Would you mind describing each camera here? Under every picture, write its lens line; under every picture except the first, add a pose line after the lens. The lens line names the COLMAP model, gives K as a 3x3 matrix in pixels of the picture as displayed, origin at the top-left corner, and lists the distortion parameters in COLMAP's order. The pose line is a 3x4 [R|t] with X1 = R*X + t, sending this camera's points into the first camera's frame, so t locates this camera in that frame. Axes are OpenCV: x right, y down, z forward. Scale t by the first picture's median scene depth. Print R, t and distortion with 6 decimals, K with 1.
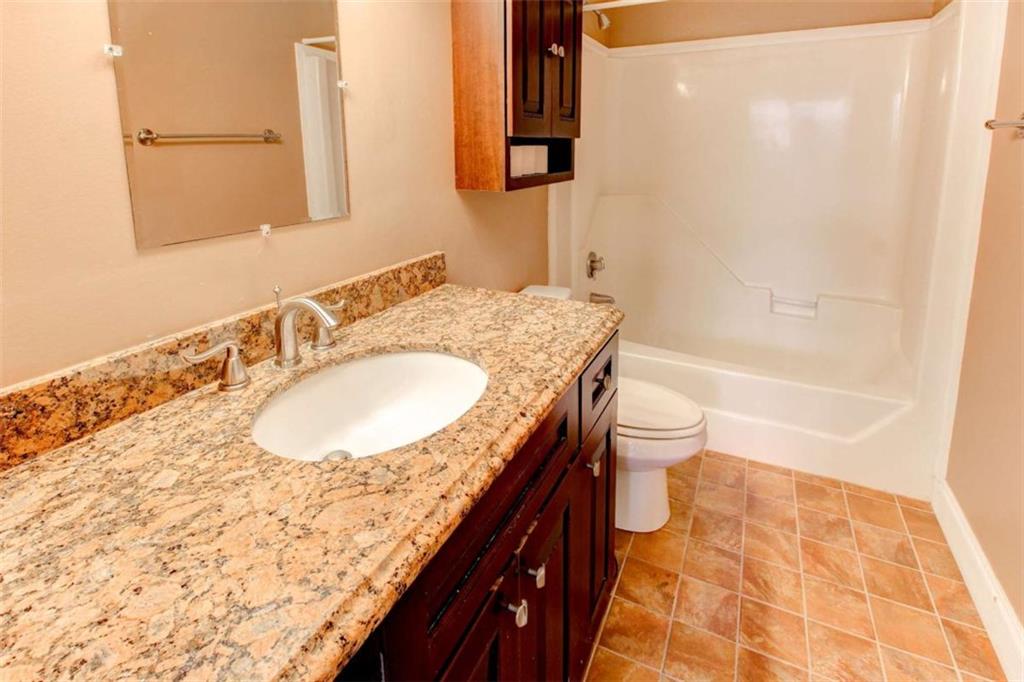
lens RADIAL K [[491.7, 0, 515.5], [0, 491.7, 227.3], [0, 0, 1]] dist [0.030584, -0.001596]
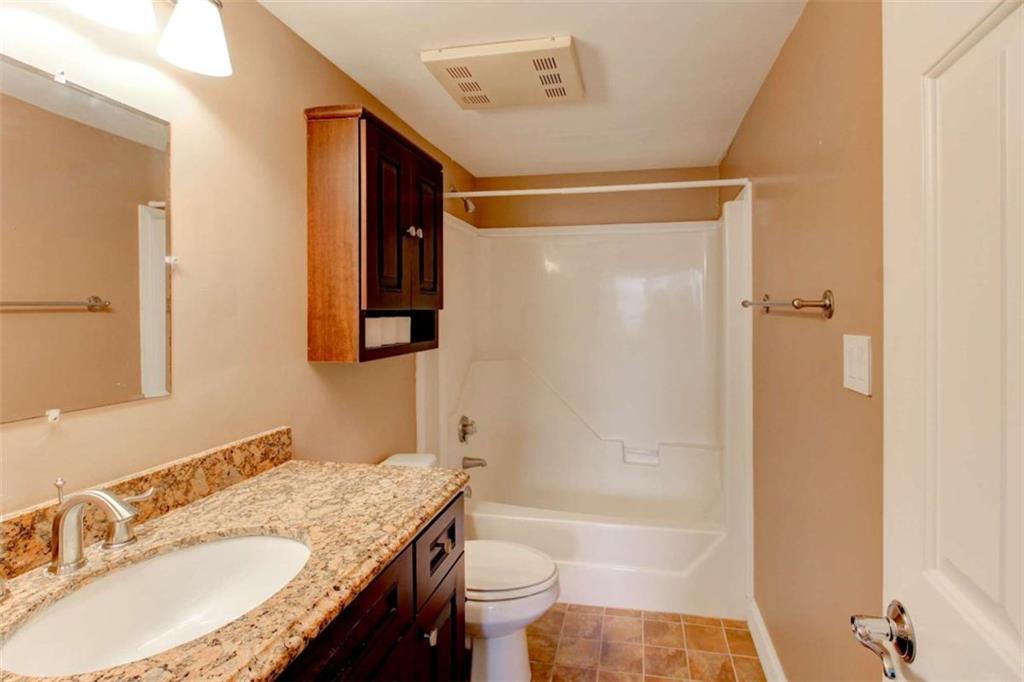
lens RADIAL K [[481.5, 0, 539.2], [0, 481.5, 316.8], [0, 0, 1]] dist [0.037460, -0.014546]
pose [[0.965242, 0.001343, 0.261353, 0.079358], [0.037882, 0.988708, -0.144987, -0.006248], [-0.258597, 0.149849, 0.954292, -0.078643]]
